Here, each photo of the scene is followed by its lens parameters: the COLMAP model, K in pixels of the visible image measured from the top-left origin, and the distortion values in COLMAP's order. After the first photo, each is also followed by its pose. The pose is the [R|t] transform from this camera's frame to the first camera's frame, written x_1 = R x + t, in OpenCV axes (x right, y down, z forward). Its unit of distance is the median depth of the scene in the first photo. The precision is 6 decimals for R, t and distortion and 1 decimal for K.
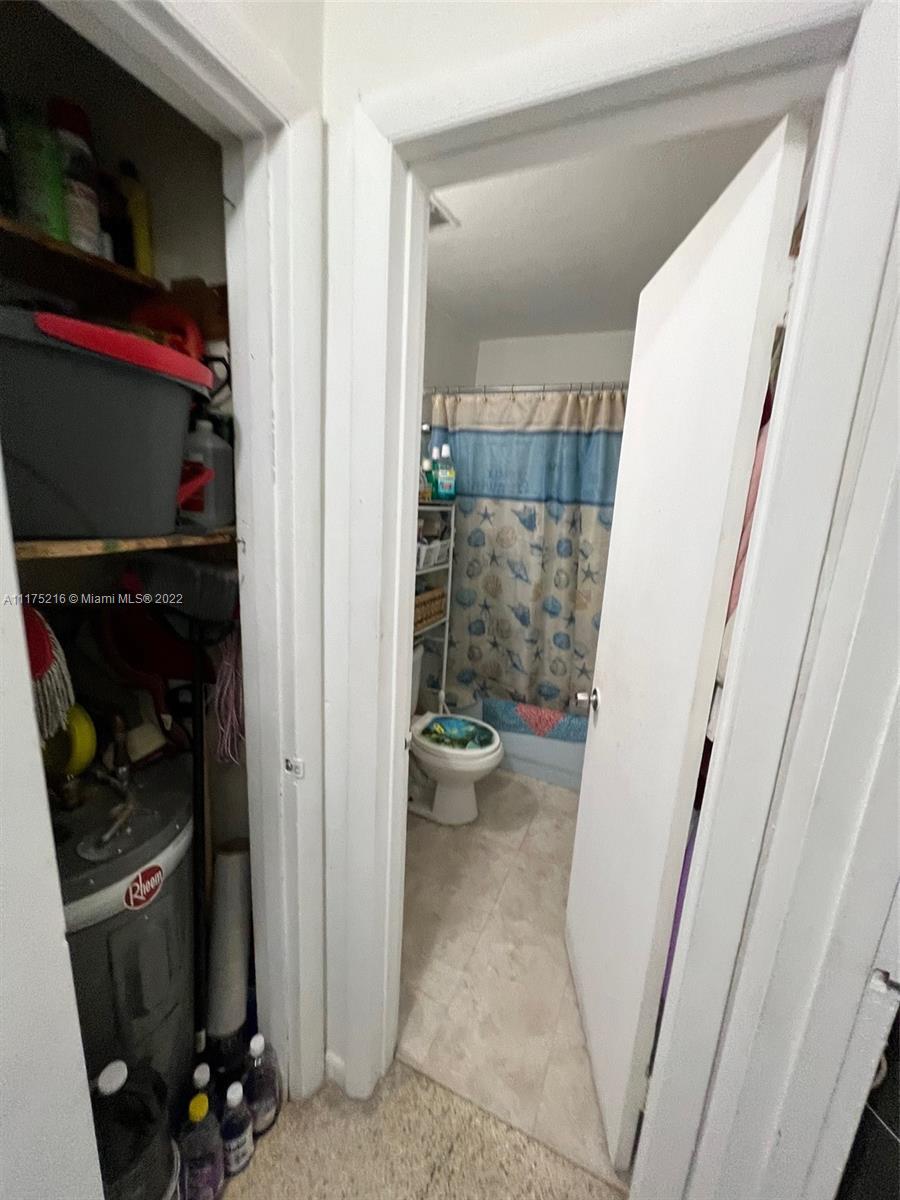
lens RADIAL K [[482.5, 0, 451.5], [0, 482.5, 600.8], [0, 0, 1]] dist [0.001084, 0.000399]
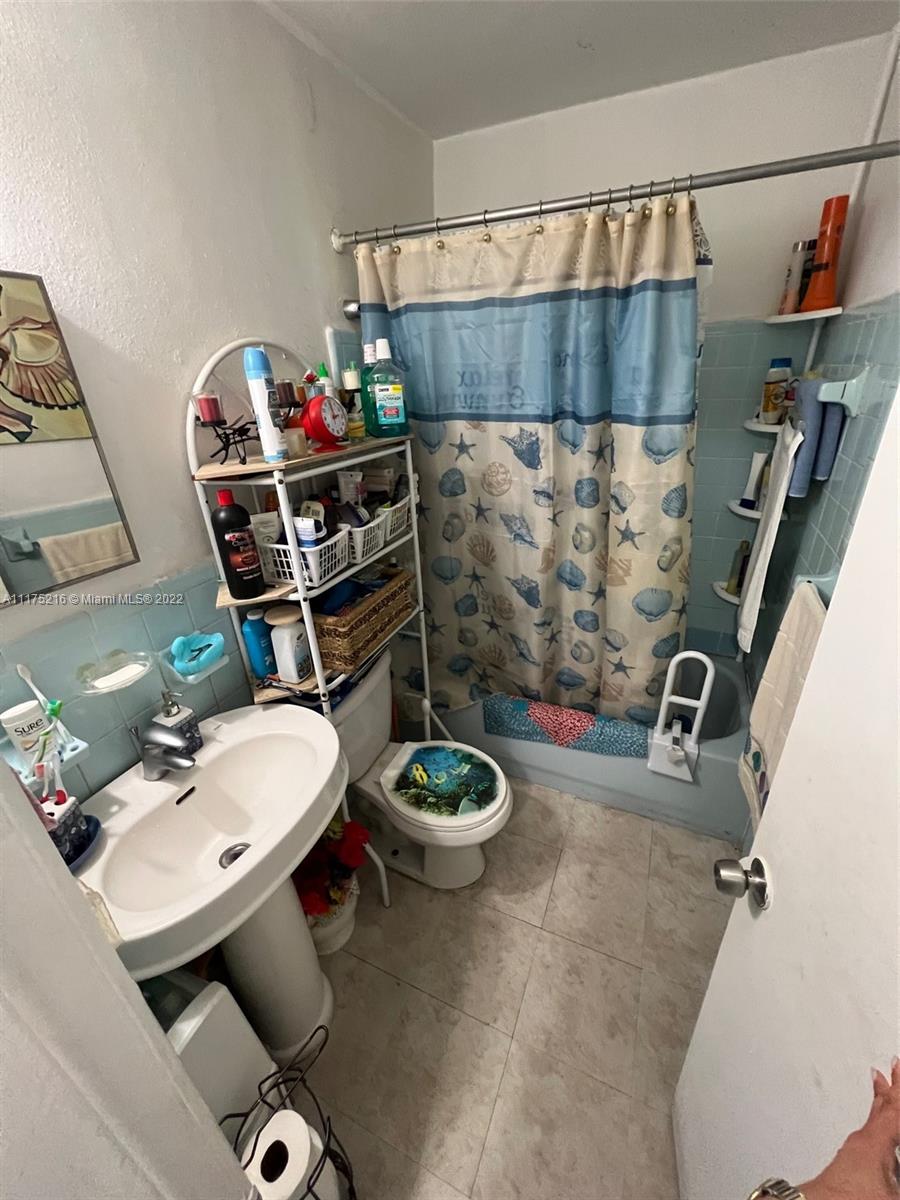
lens RADIAL K [[482.5, 0, 452.0], [0, 482.5, 598.8], [0, 0, 1]] dist [0.001084, 0.000399]
pose [[0.995230, -0.090879, -0.035470, 0.064774], [0.096506, 0.970337, 0.221659, -0.130241], [0.014274, -0.224024, 0.974479, 0.336827]]
